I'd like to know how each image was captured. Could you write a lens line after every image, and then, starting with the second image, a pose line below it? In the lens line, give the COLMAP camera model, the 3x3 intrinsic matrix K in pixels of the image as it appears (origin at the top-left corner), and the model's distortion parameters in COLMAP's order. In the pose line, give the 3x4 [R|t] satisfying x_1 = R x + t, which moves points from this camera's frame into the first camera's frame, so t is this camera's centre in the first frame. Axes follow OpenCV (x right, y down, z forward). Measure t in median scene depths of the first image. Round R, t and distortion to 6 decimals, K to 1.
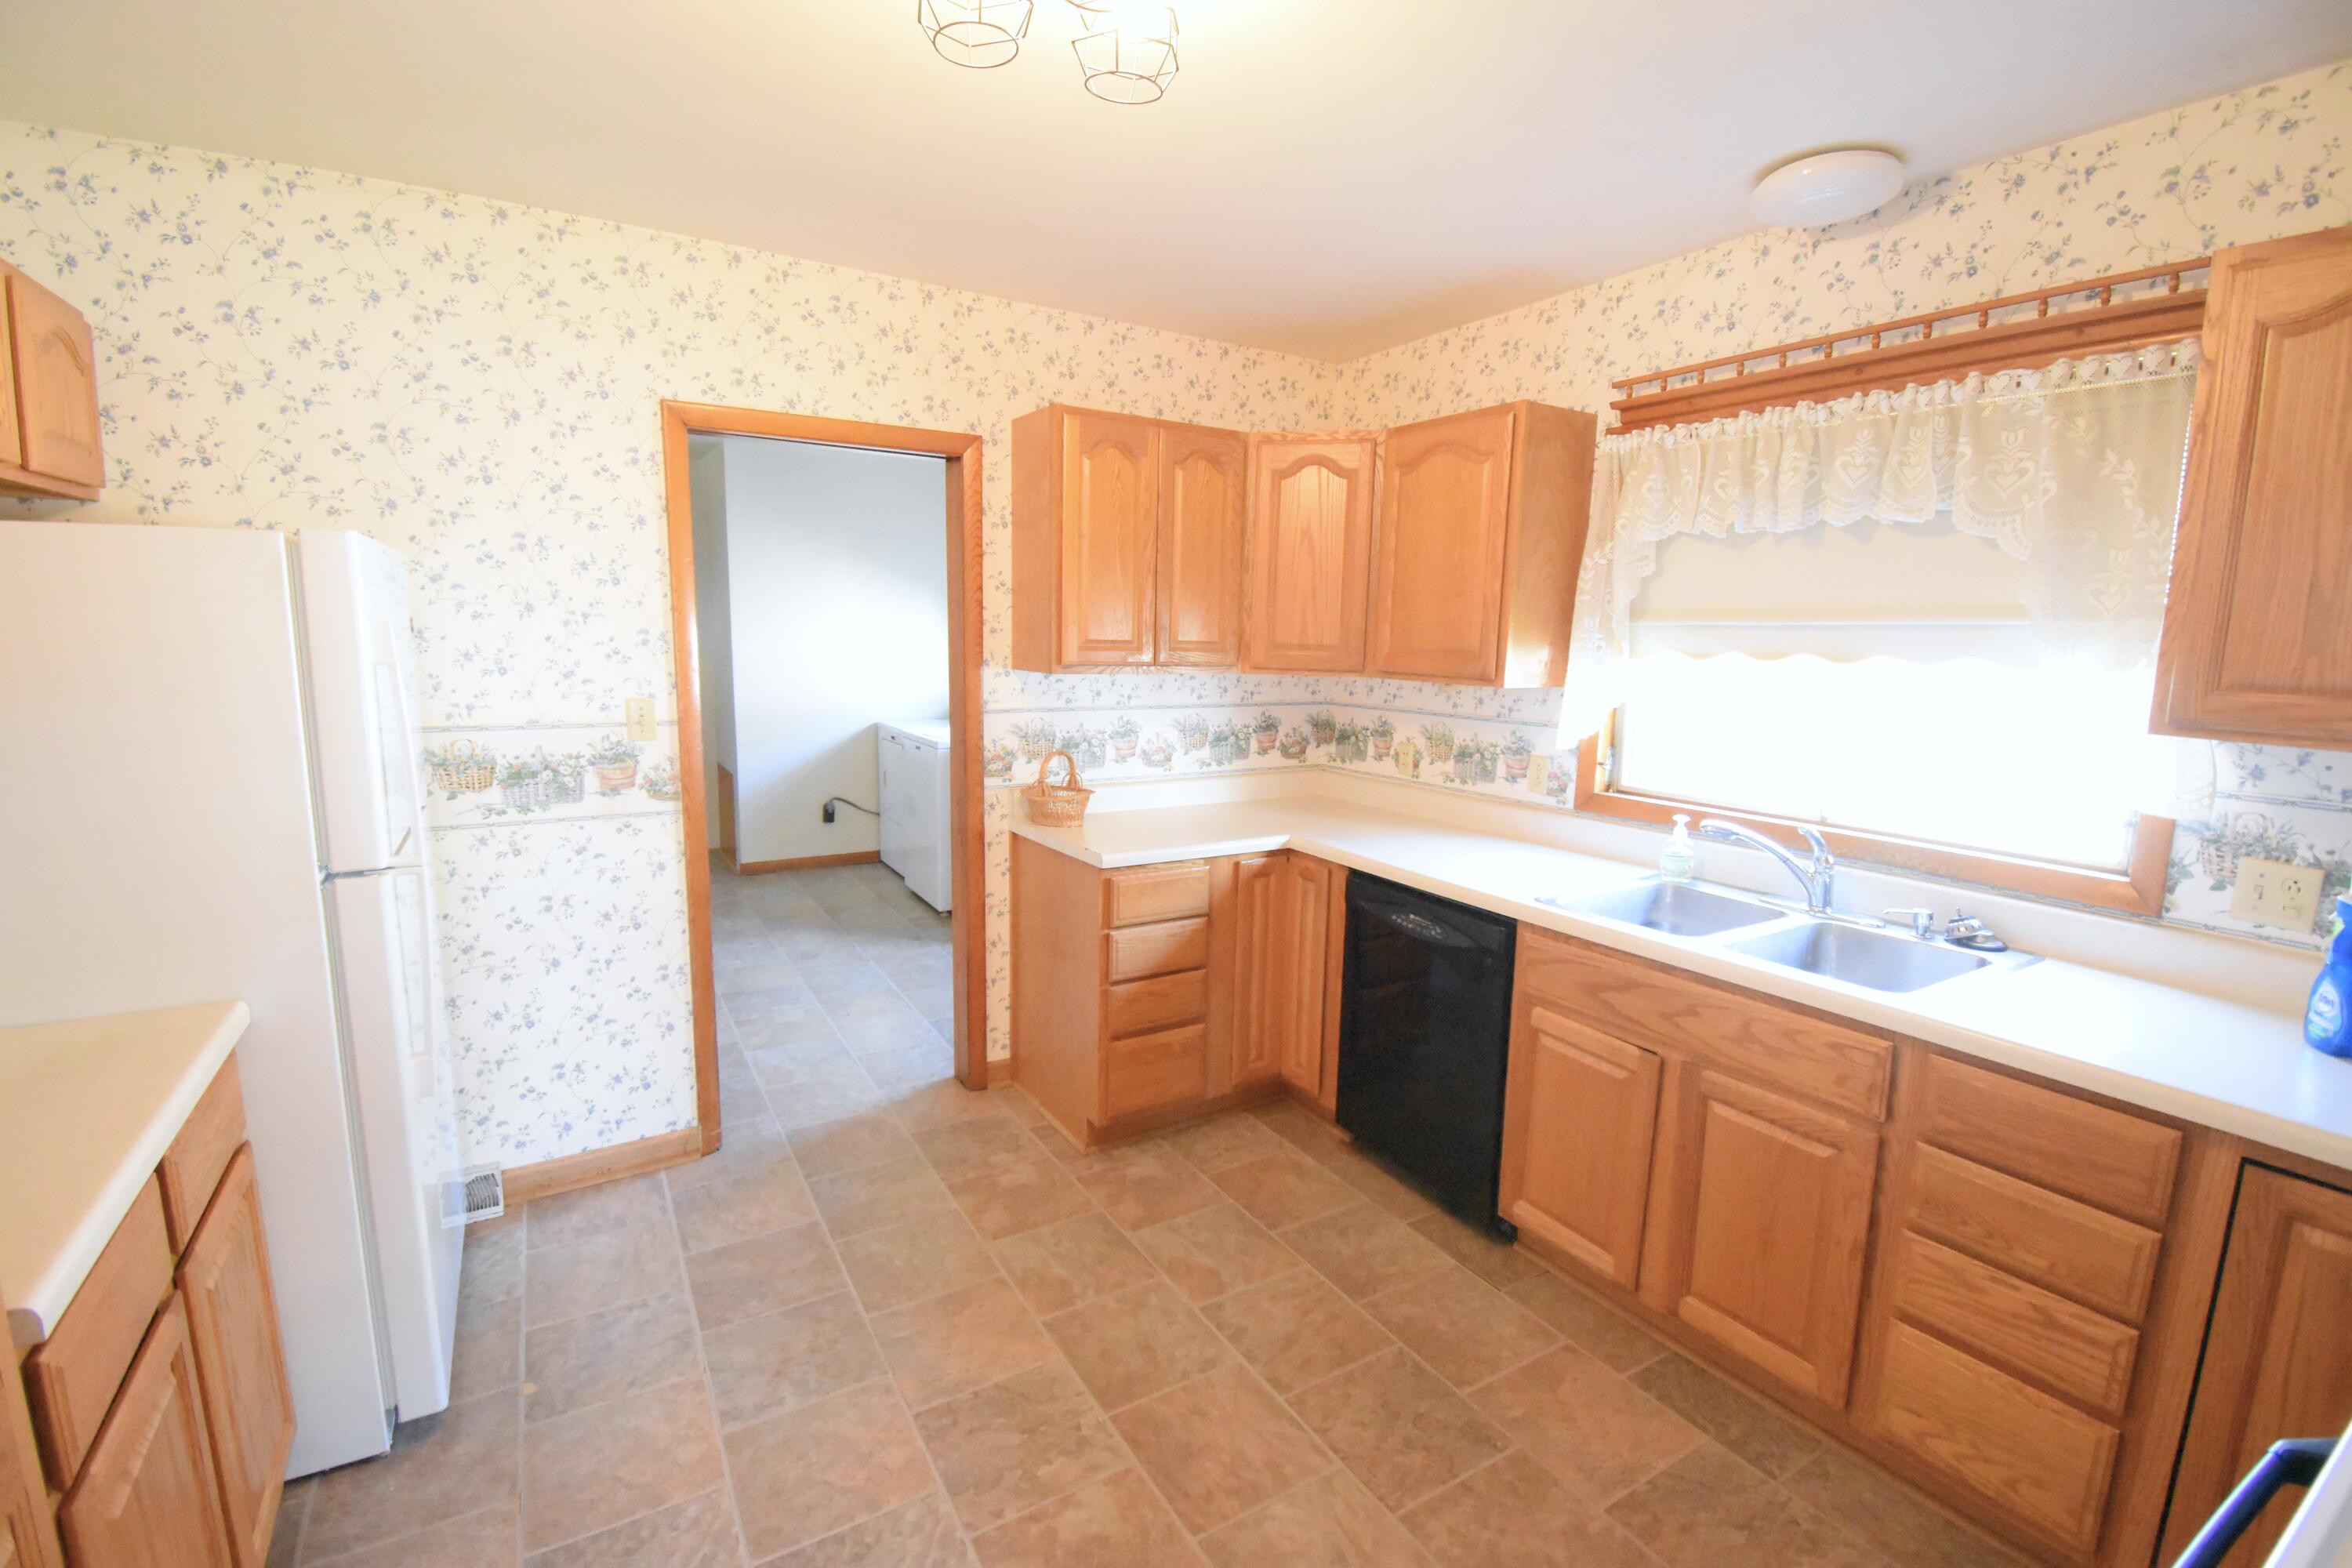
lens RADIAL K [[1037.4, 0, 1176.0], [0, 1037.4, 784.0], [0, 0, 1]] dist [0.022435, -0.028316]
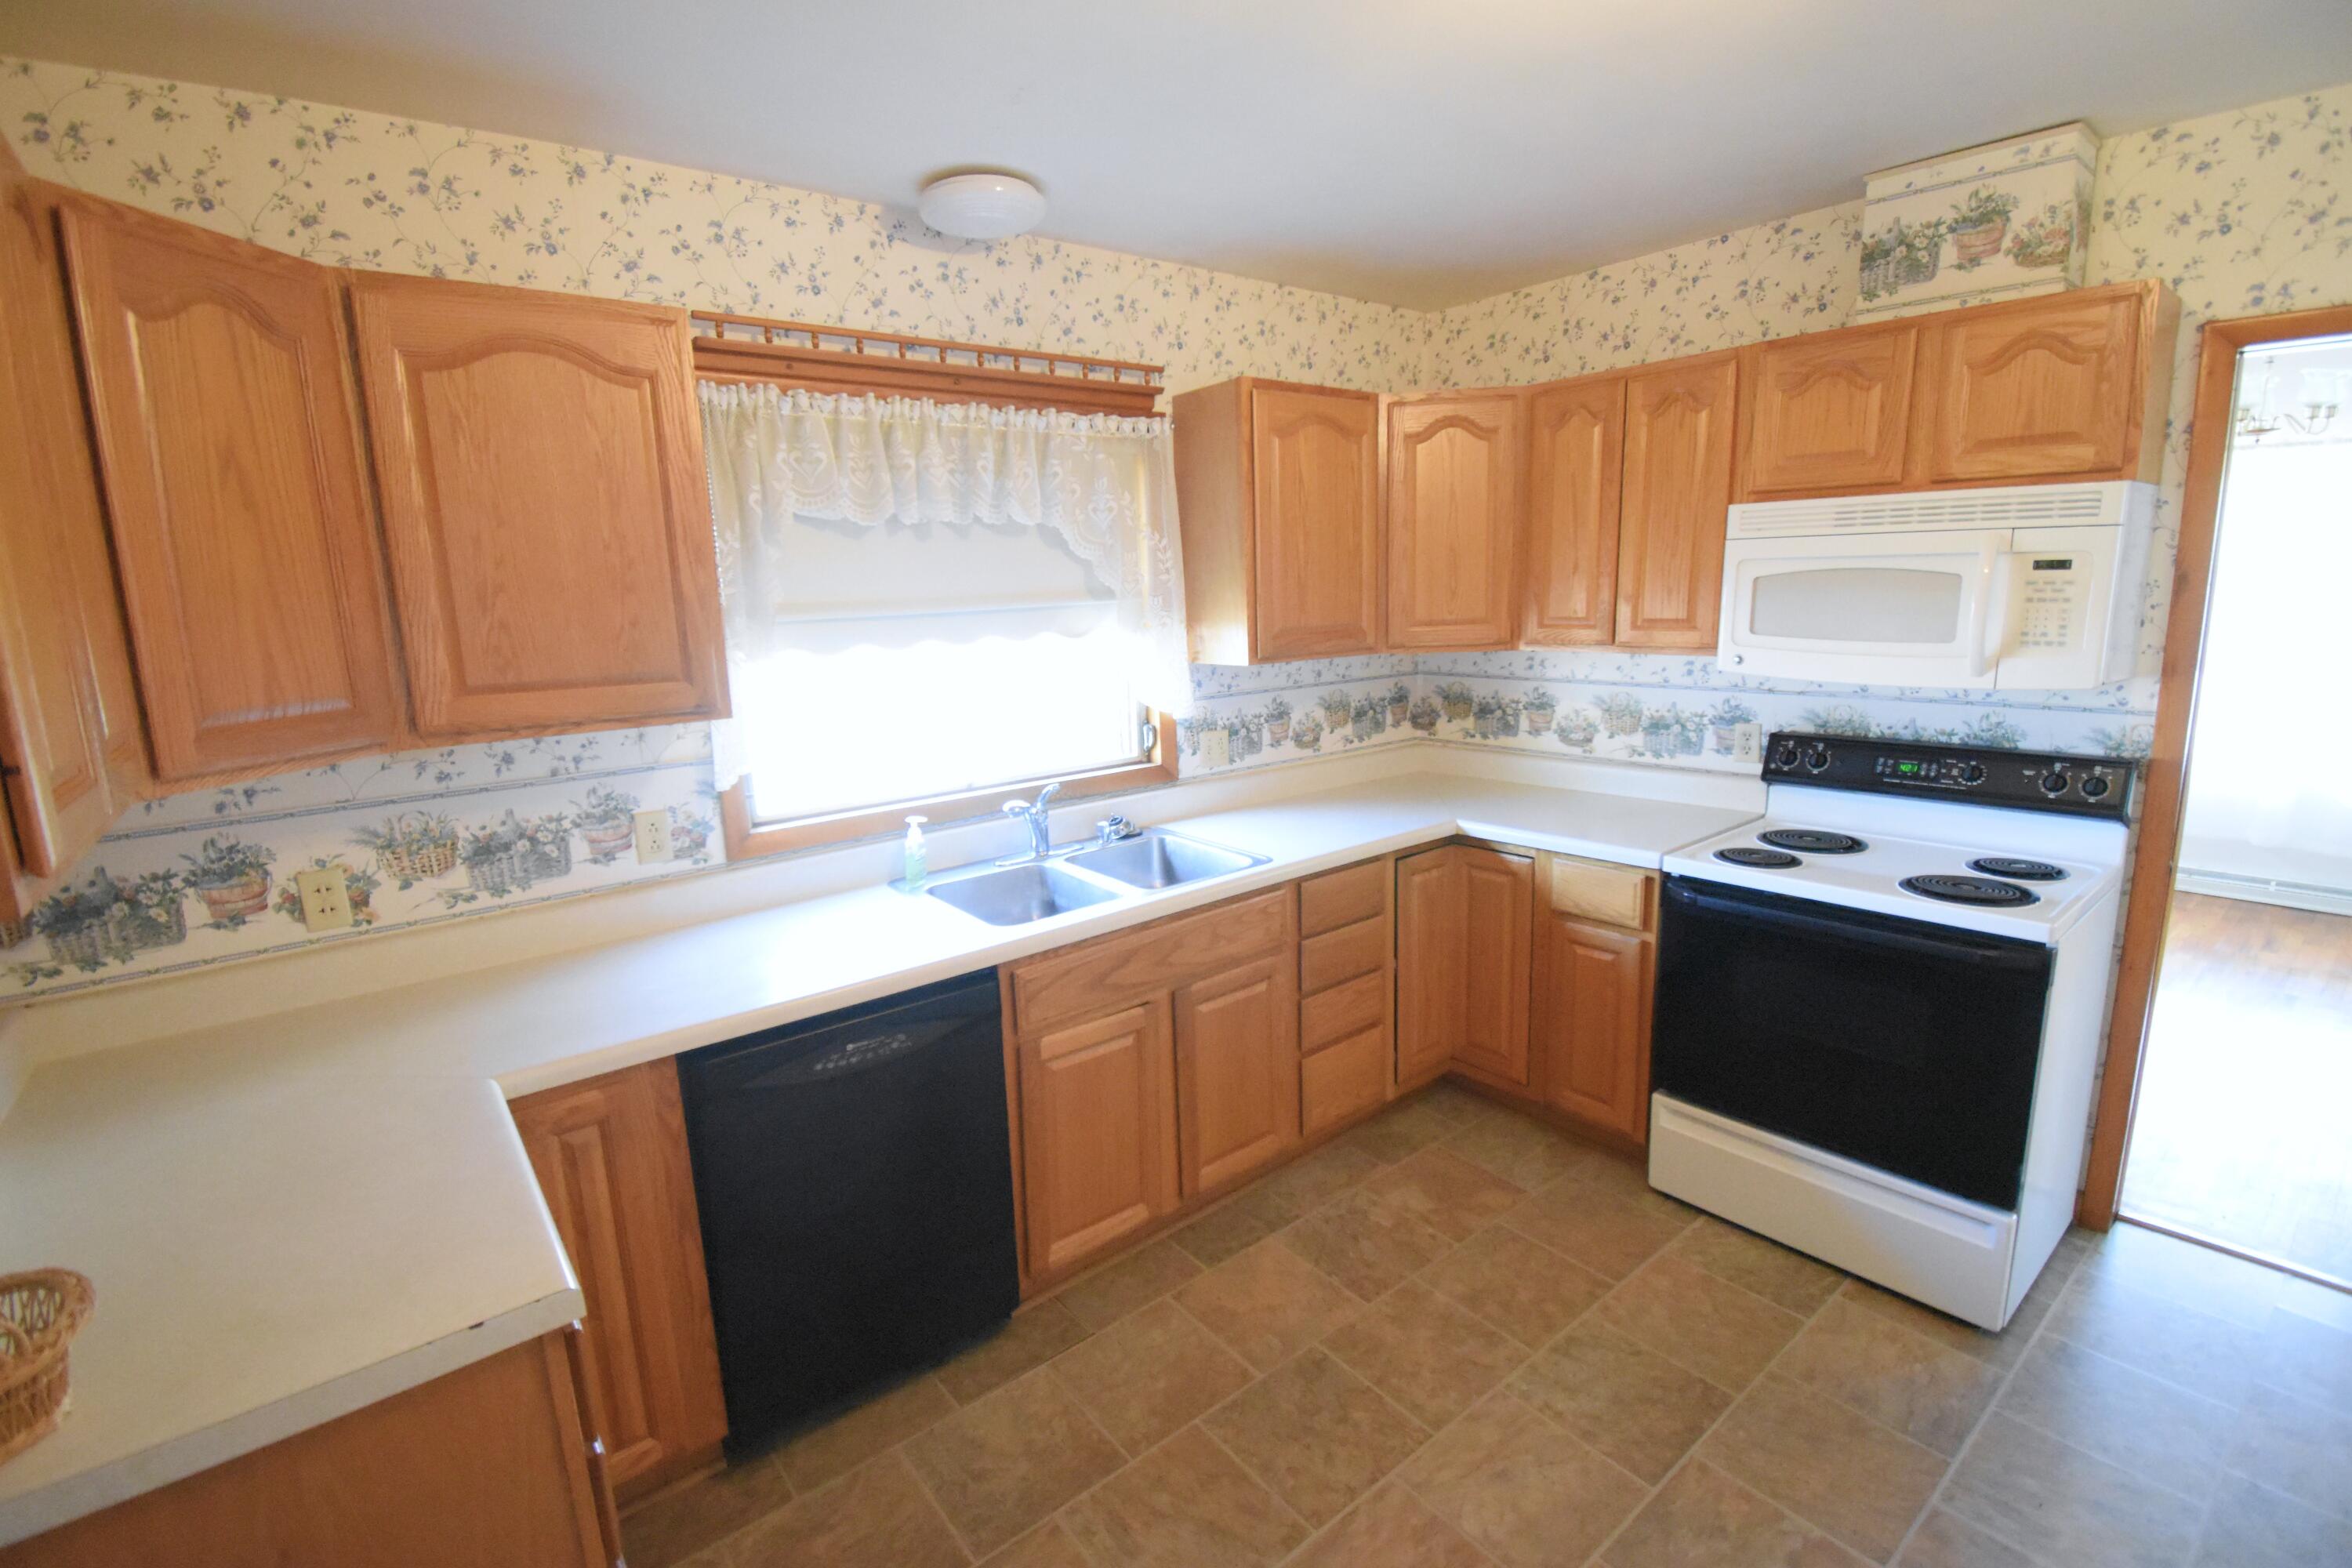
lens RADIAL K [[1033.4, 0, 1150.3], [0, 1033.4, 801.8], [0, 0, 1]] dist [-0.013991, -0.000124]
pose [[-0.114361, -0.198797, 0.973345, -0.555632], [0.191893, 0.956901, 0.217985, -0.177746], [-0.974730, 0.211707, -0.071285, 1.031118]]
